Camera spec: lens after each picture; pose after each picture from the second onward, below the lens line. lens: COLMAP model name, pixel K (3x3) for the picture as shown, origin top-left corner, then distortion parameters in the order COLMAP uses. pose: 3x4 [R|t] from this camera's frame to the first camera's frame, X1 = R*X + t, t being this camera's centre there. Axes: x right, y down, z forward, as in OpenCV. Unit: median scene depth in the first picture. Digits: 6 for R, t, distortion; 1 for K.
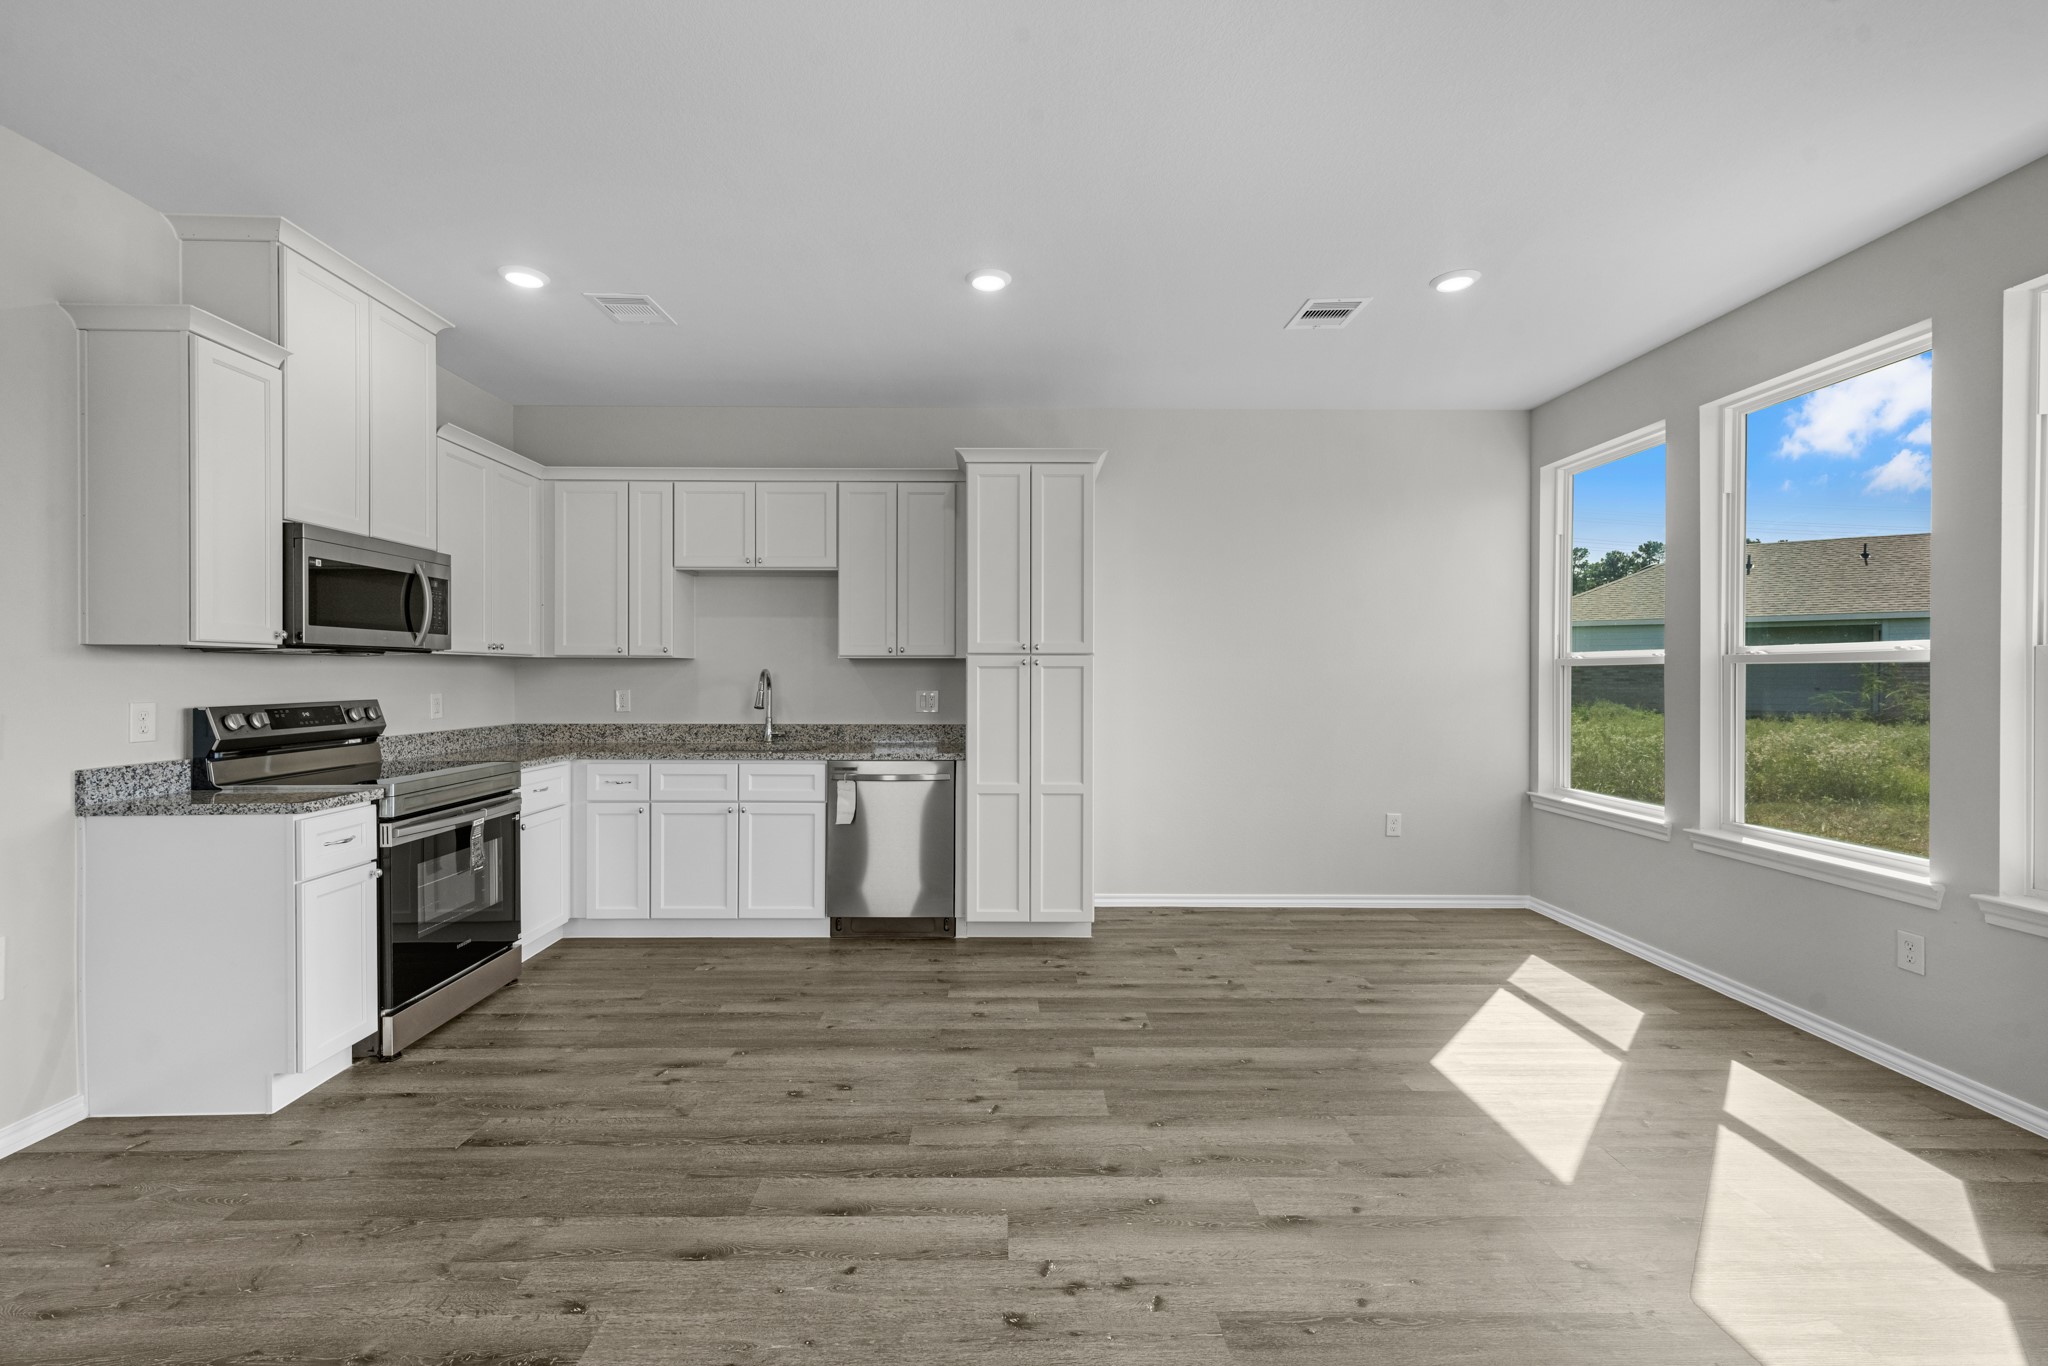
lens RADIAL K [[839.0, 0, 1007.1], [0, 839.0, 675.8], [0, 0, 1]] dist [0.005904, -0.000032]
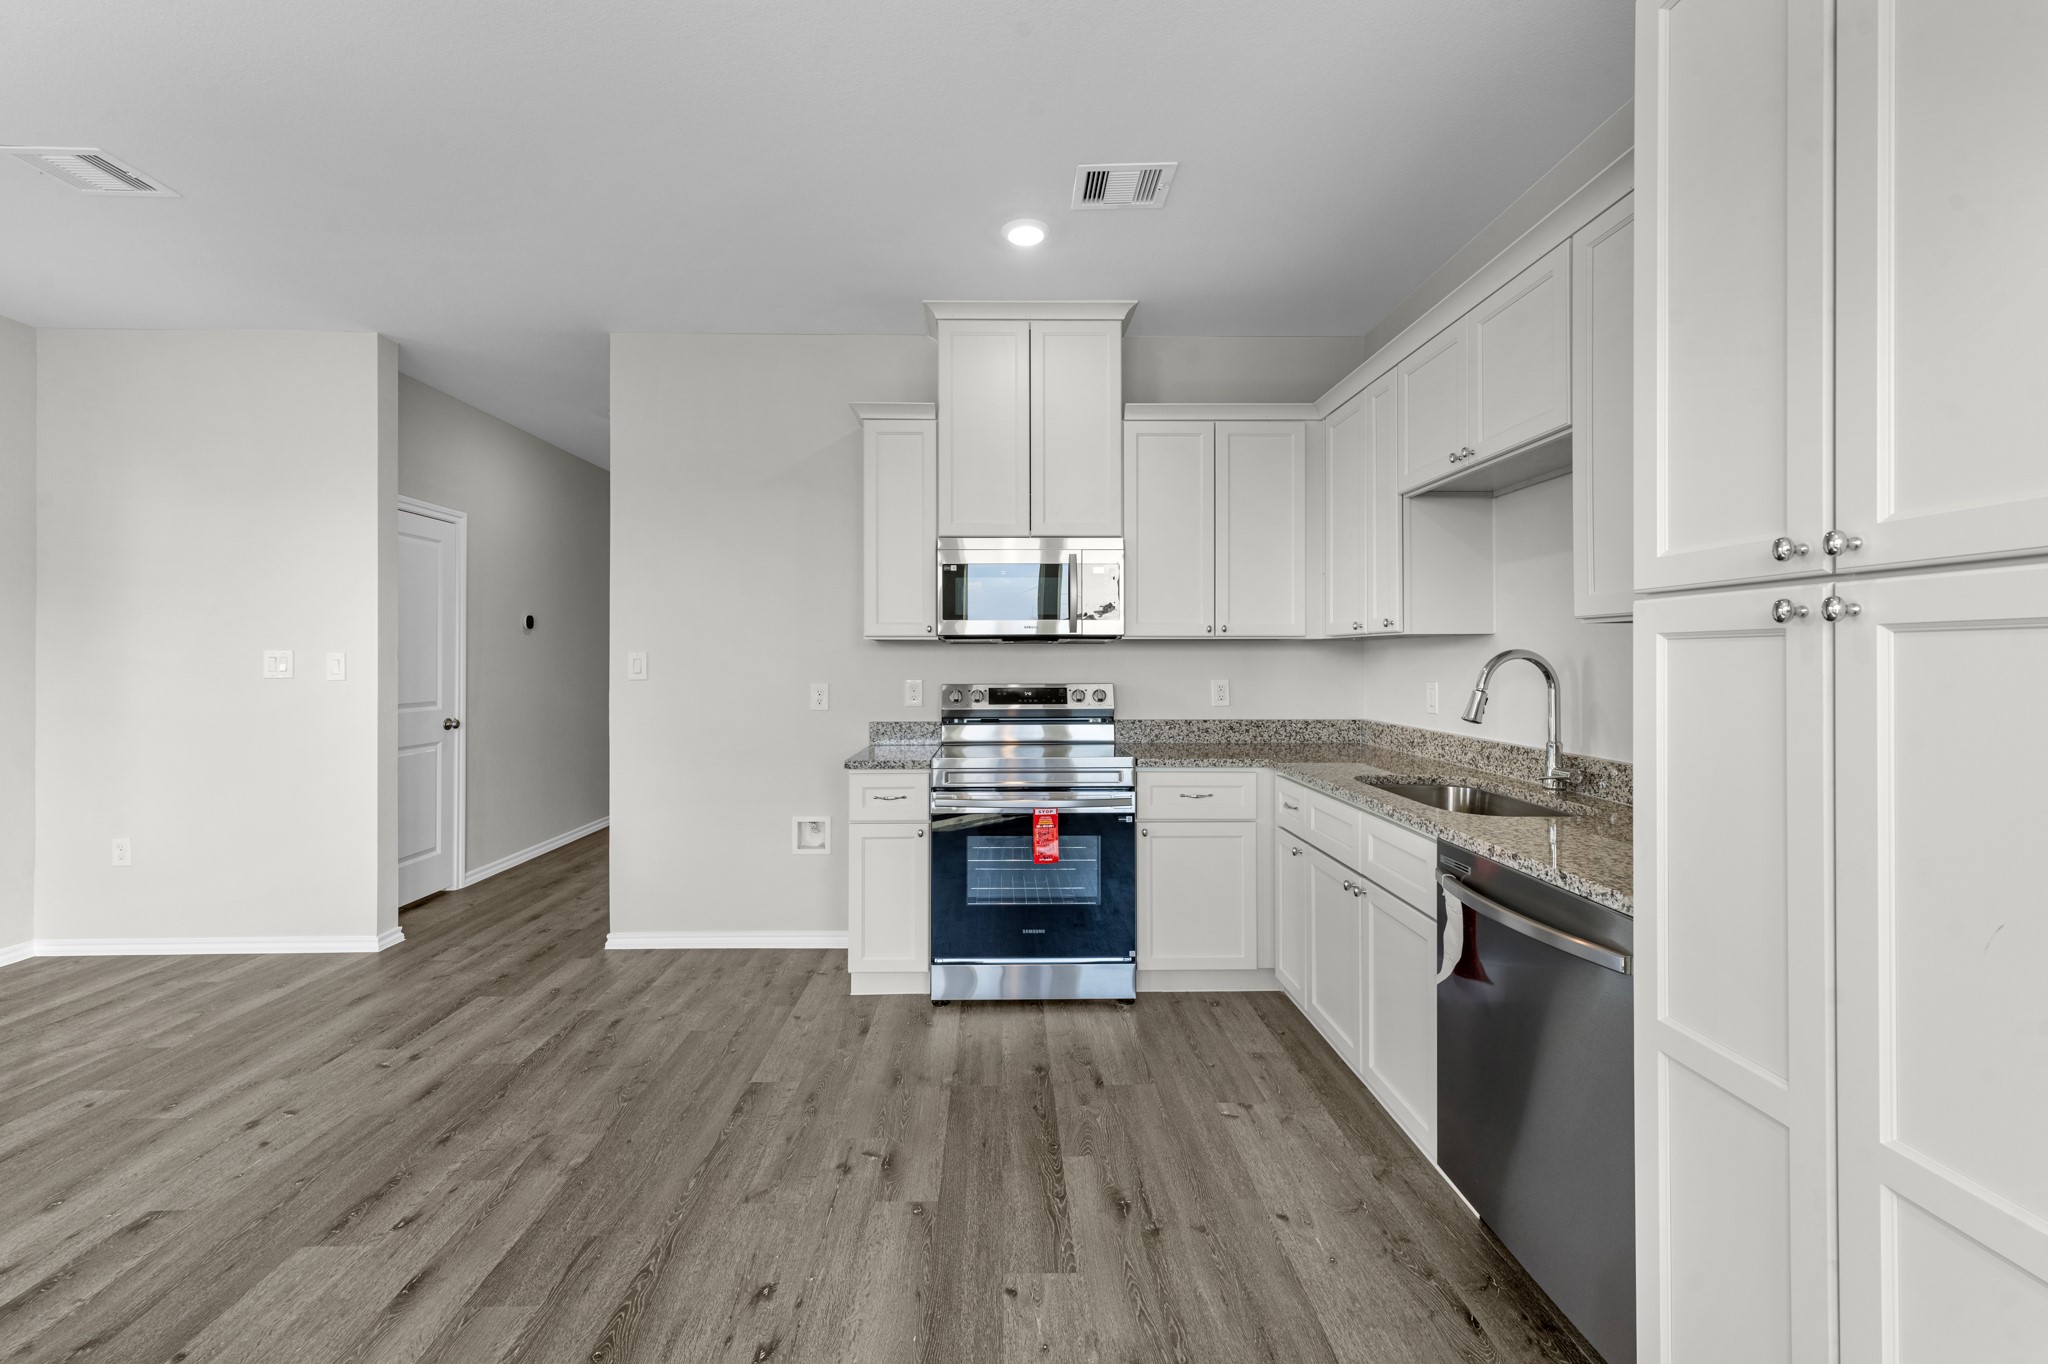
lens RADIAL K [[829.1, 0, 1015.8], [0, 829.1, 654.9], [0, 0, 1]] dist [0.007769, 0.000237]
pose [[0.016962, -0.006085, -0.999838, 0.277655], [-0.000763, 0.999981, -0.006098, -0.001434], [0.999856, 0.000867, 0.016957, 0.800895]]
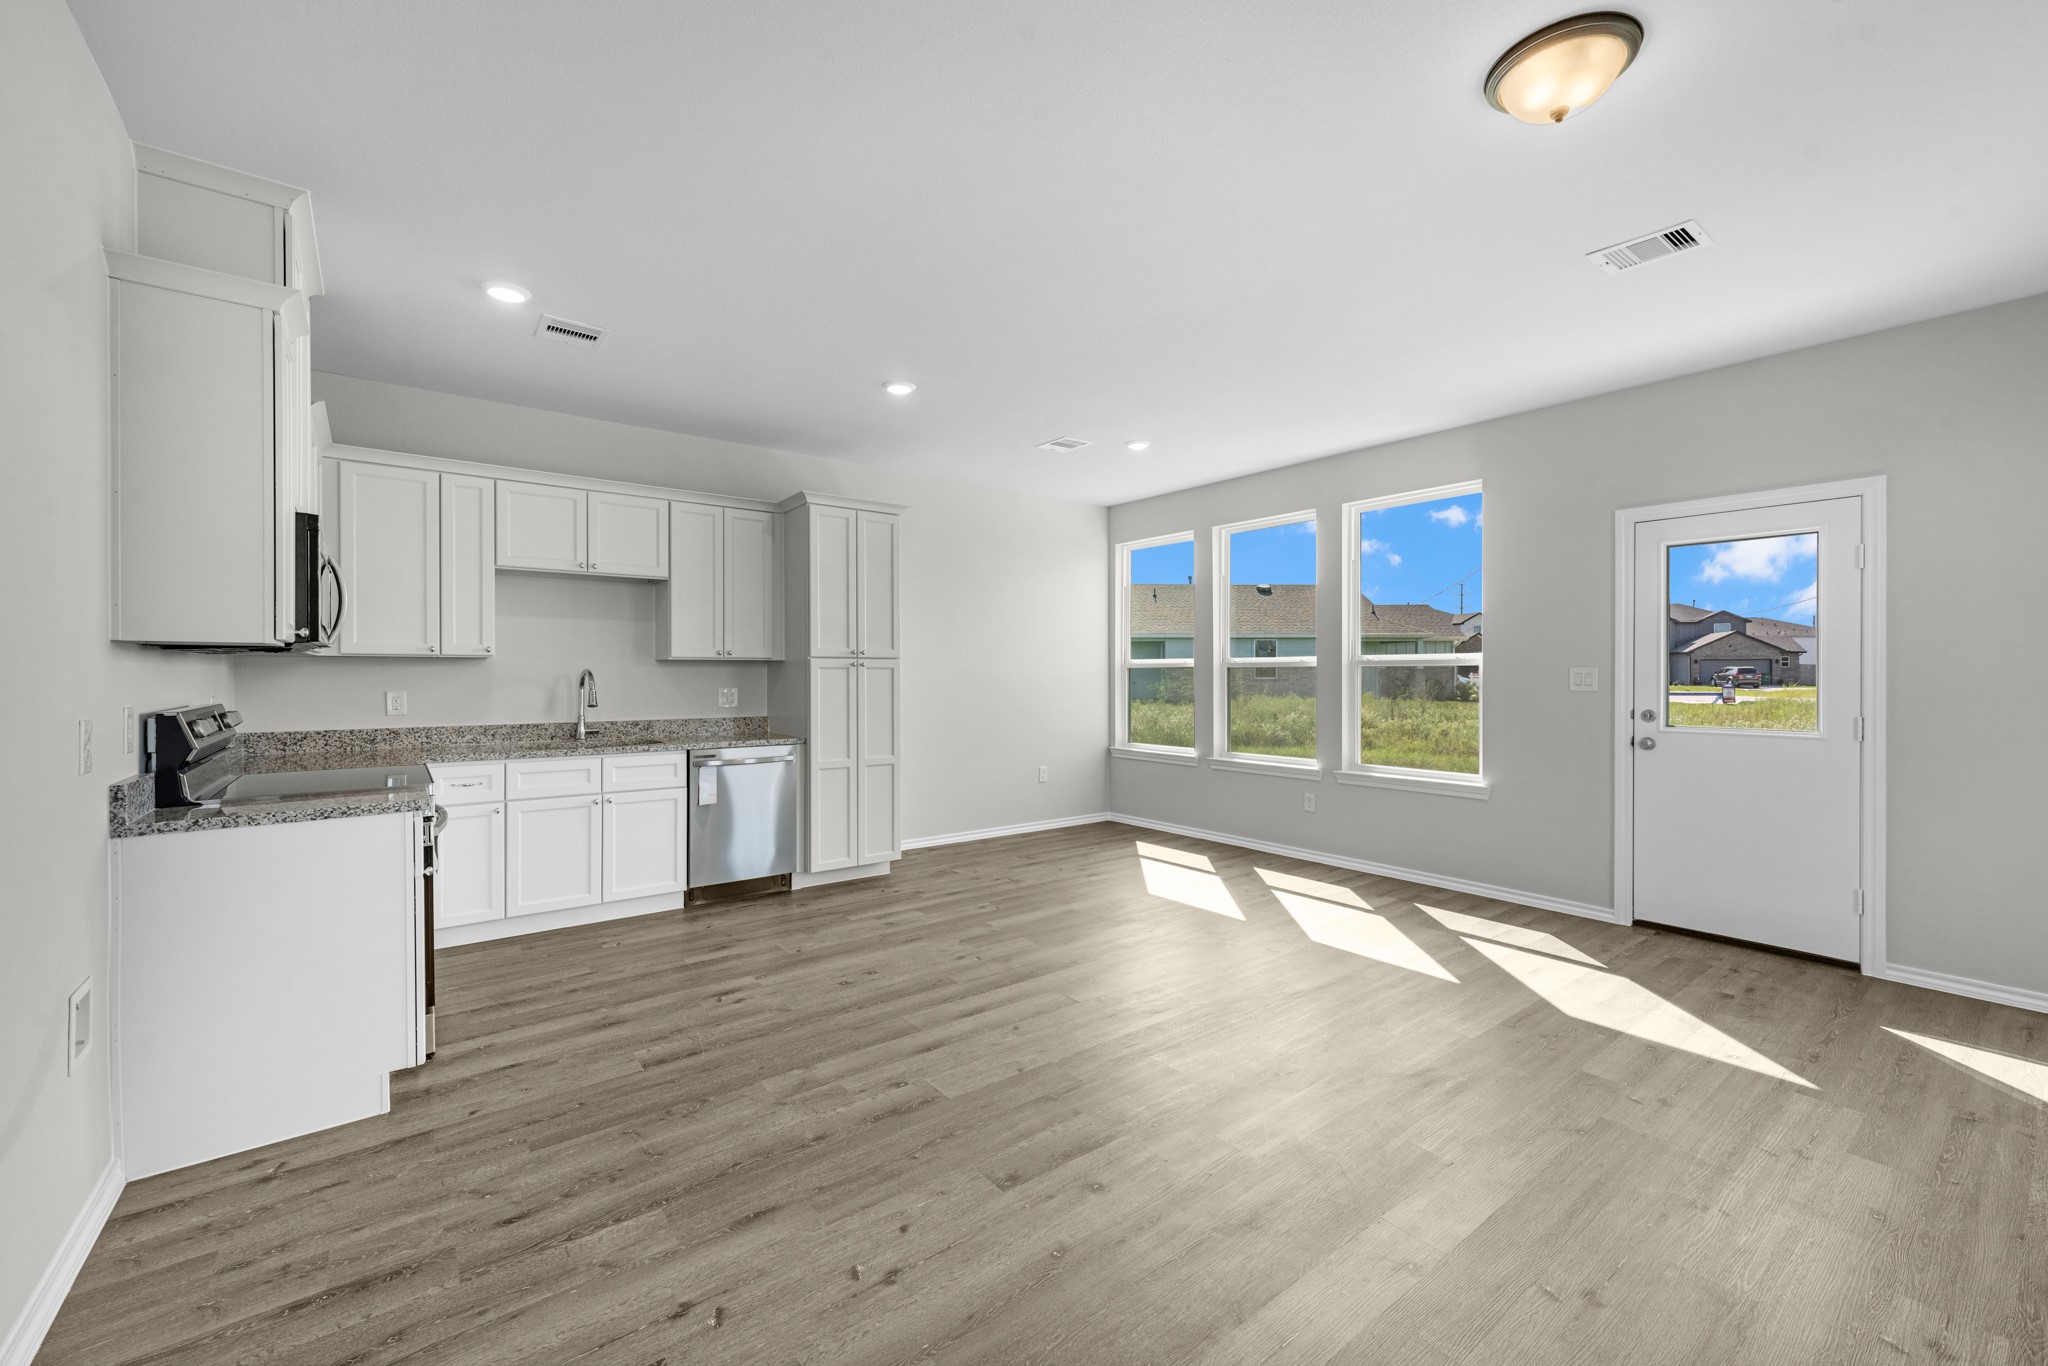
lens RADIAL K [[802.8, 0, 1001.2], [0, 802.8, 674.4], [0, 0, 1]] dist [0.001742, 0.000228]
pose [[0.808035, -0.002345, 0.589130, -0.547570], [0.002571, 0.999997, 0.000454, -0.000866], [-0.589129, 0.001148, 0.808038, -0.133527]]
